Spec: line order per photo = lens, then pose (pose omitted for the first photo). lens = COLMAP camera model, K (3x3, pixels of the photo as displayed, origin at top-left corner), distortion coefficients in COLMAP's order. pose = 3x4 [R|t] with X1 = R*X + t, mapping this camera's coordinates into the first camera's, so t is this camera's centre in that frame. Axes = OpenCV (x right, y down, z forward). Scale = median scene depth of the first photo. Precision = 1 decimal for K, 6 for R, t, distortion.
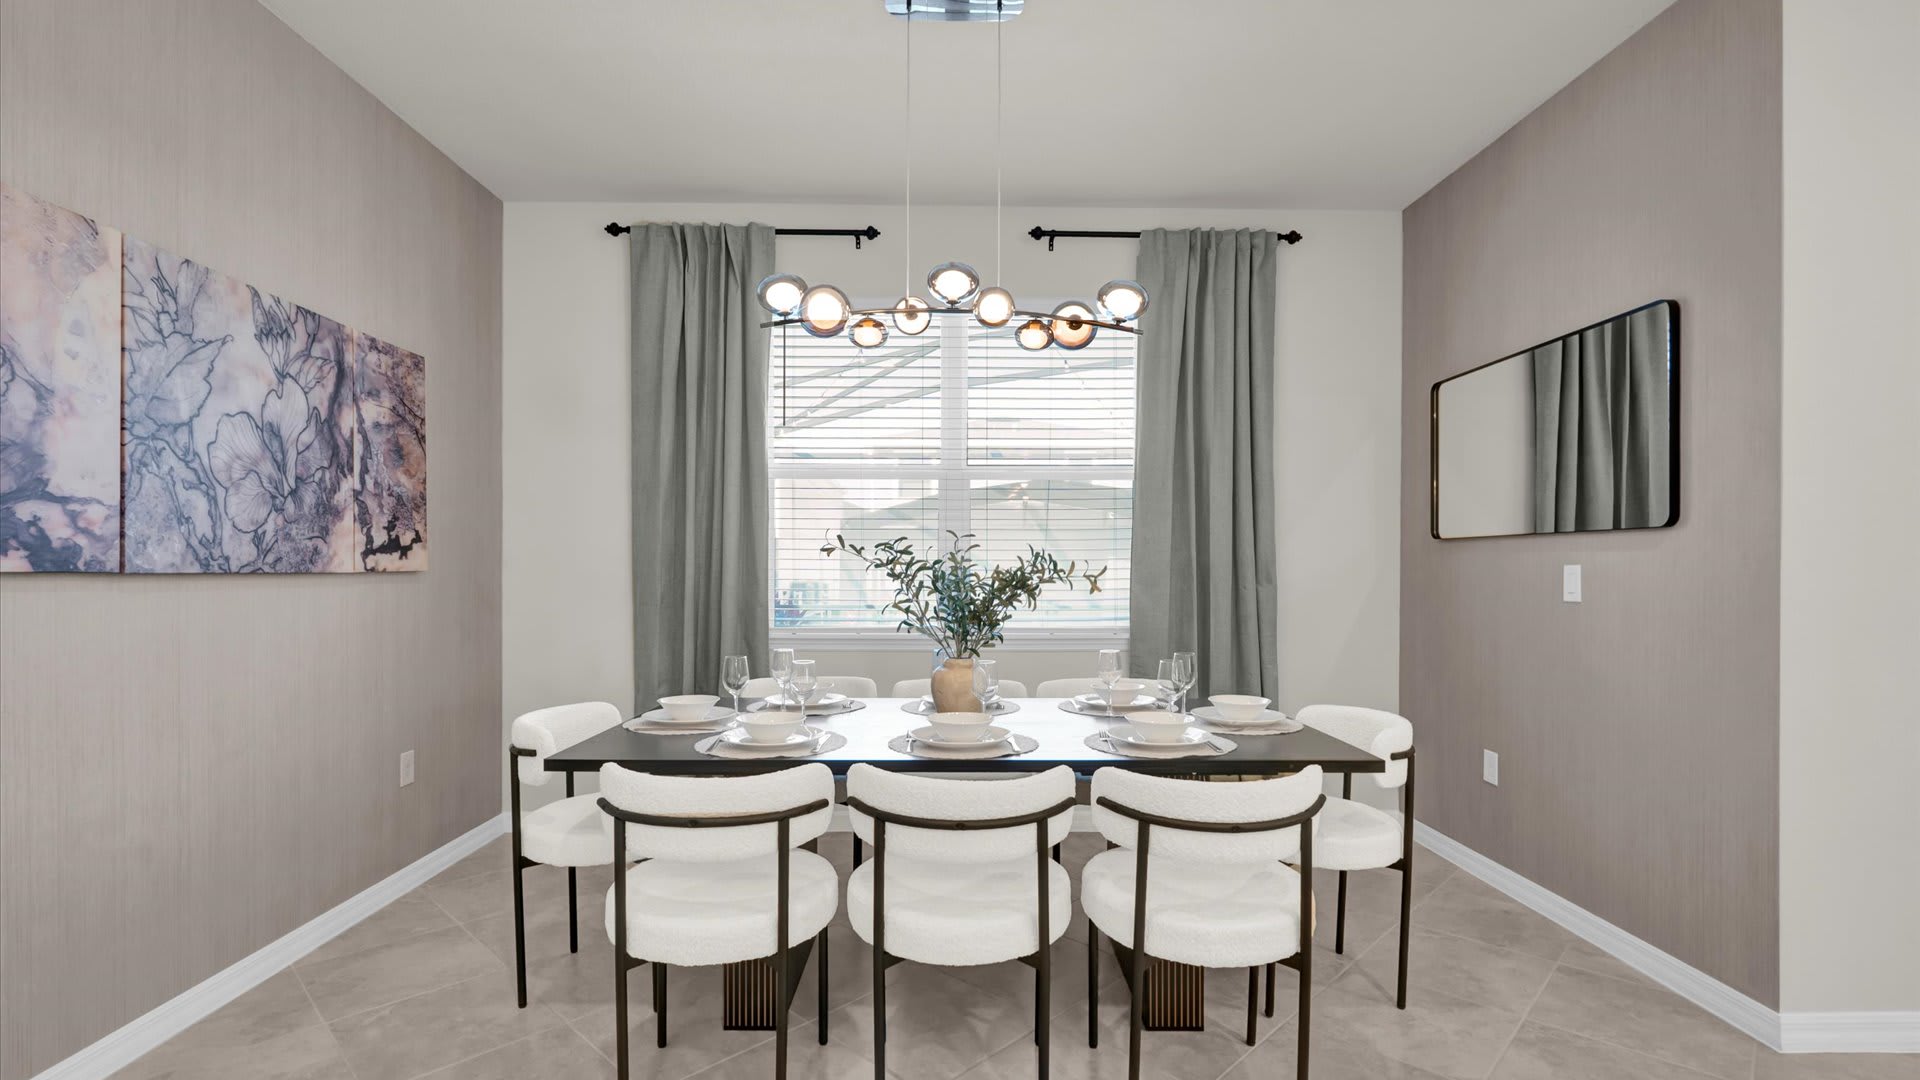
lens RADIAL K [[873.2, 0, 958.2], [0, 873.2, 587.3], [0, 0, 1]] dist [-0.002888, 0.000298]
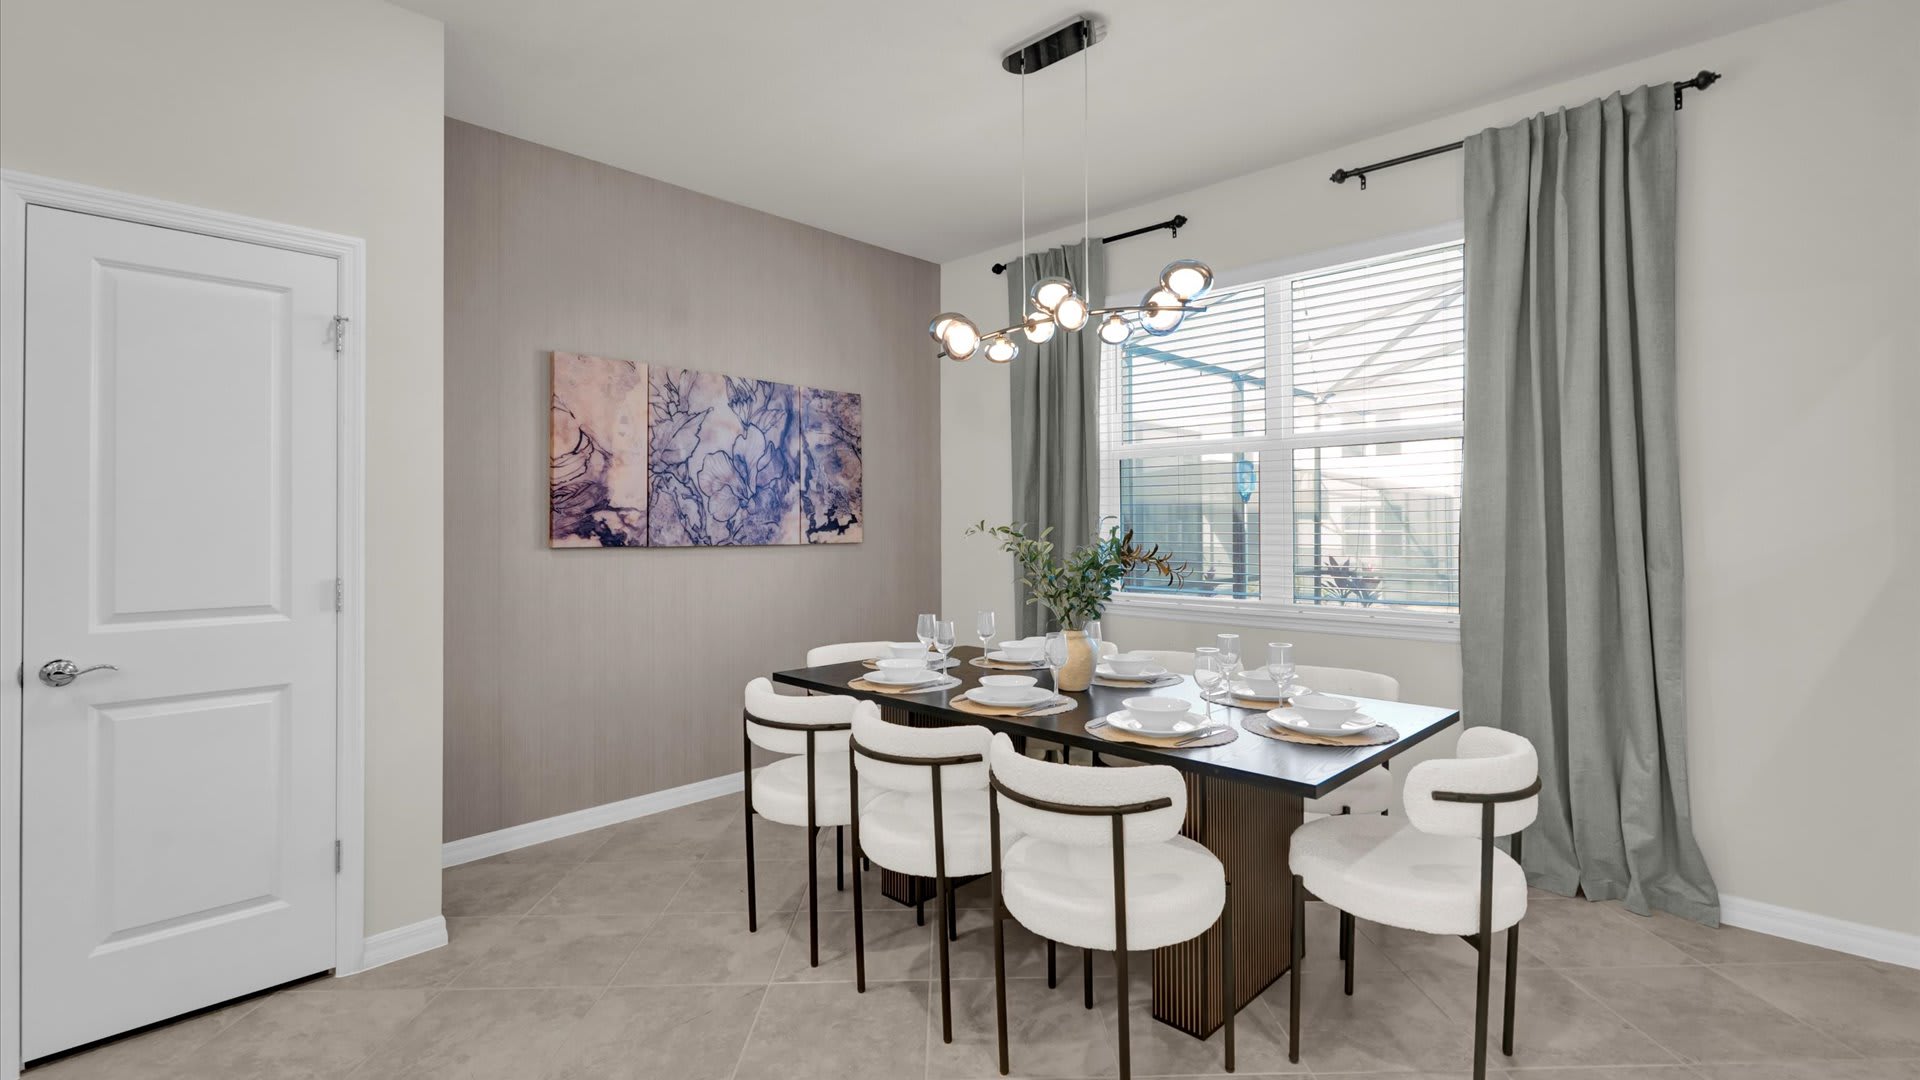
lens RADIAL K [[865.4, 0, 960.0], [0, 865.4, 540.0], [0, 0, 1]] dist [-0.002039, -0.000333]
pose [[0.715204, 0.007606, -0.698874, 0.644630], [-0.011495, 0.999934, -0.000882, -0.029342], [0.698821, 0.008664, 0.715244, 0.115367]]
